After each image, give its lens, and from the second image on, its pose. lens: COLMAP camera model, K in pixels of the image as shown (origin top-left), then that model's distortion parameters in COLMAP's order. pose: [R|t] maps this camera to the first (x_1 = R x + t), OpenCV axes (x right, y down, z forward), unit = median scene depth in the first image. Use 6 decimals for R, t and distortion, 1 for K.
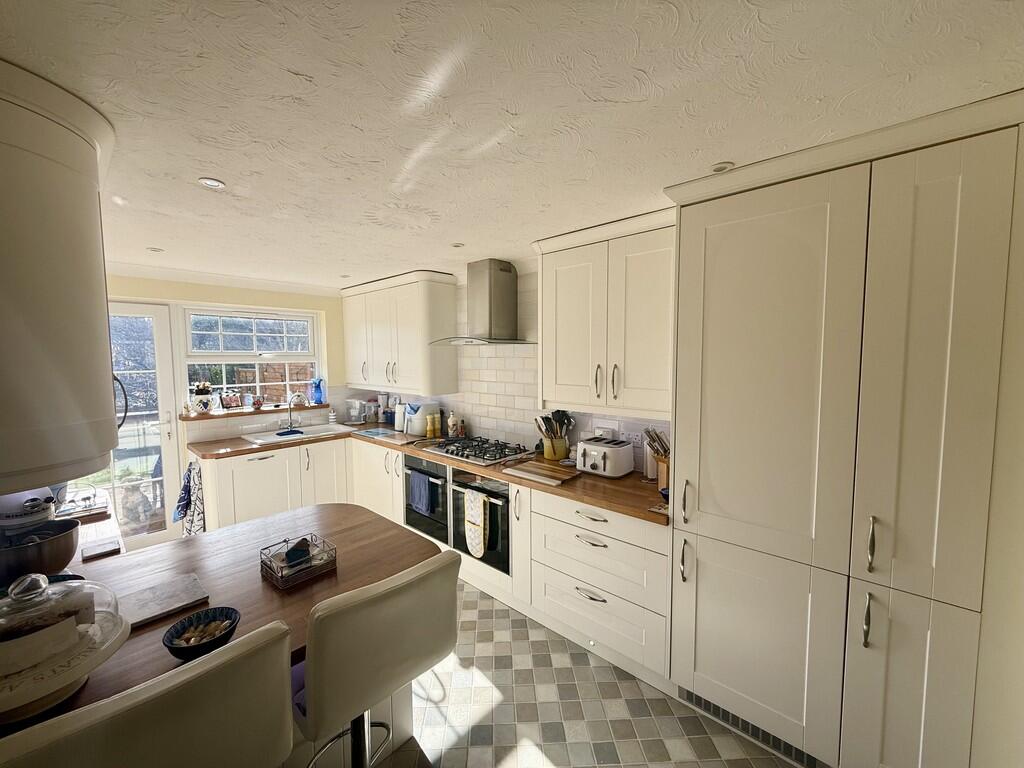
lens RADIAL K [[427.1, 0, 512.0], [0, 427.1, 384.0], [0, 0, 1]] dist [-0.001350, 0.000005]
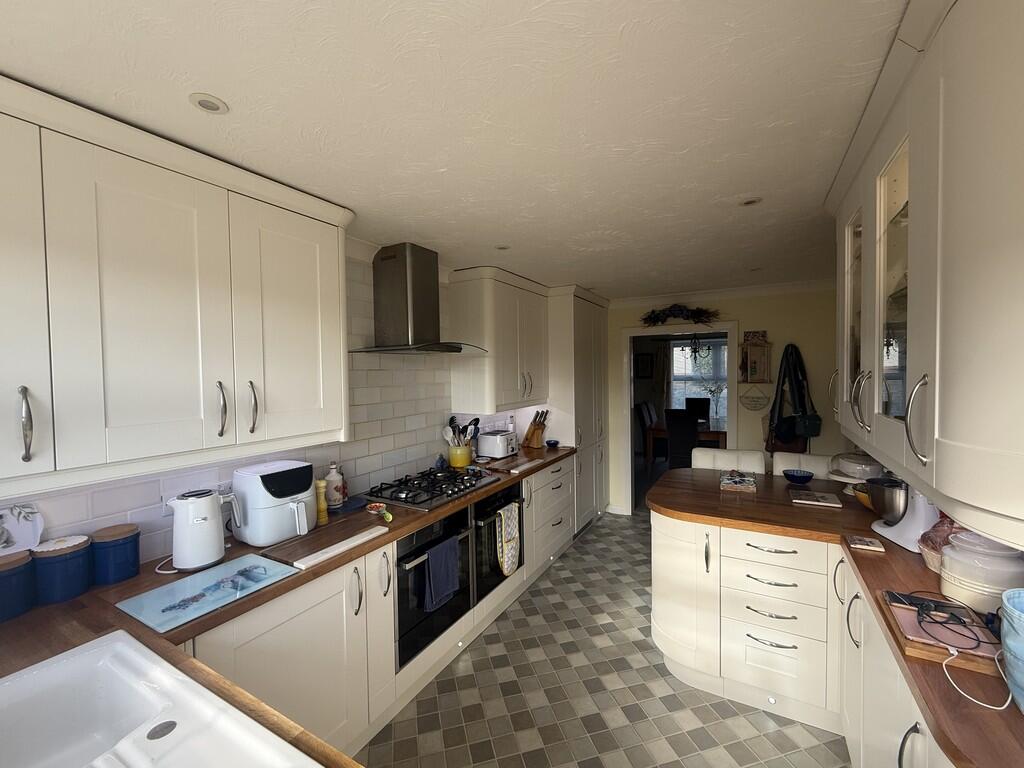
lens RADIAL K [[427.1, 0, 512.0], [0, 427.1, 384.0], [0, 0, 1]] dist [-0.001350, 0.000005]
pose [[-0.245571, -0.019090, 0.969191, -1.071593], [0.086623, 0.995374, 0.041554, -0.064716], [-0.965501, 0.094159, -0.242781, 1.266916]]
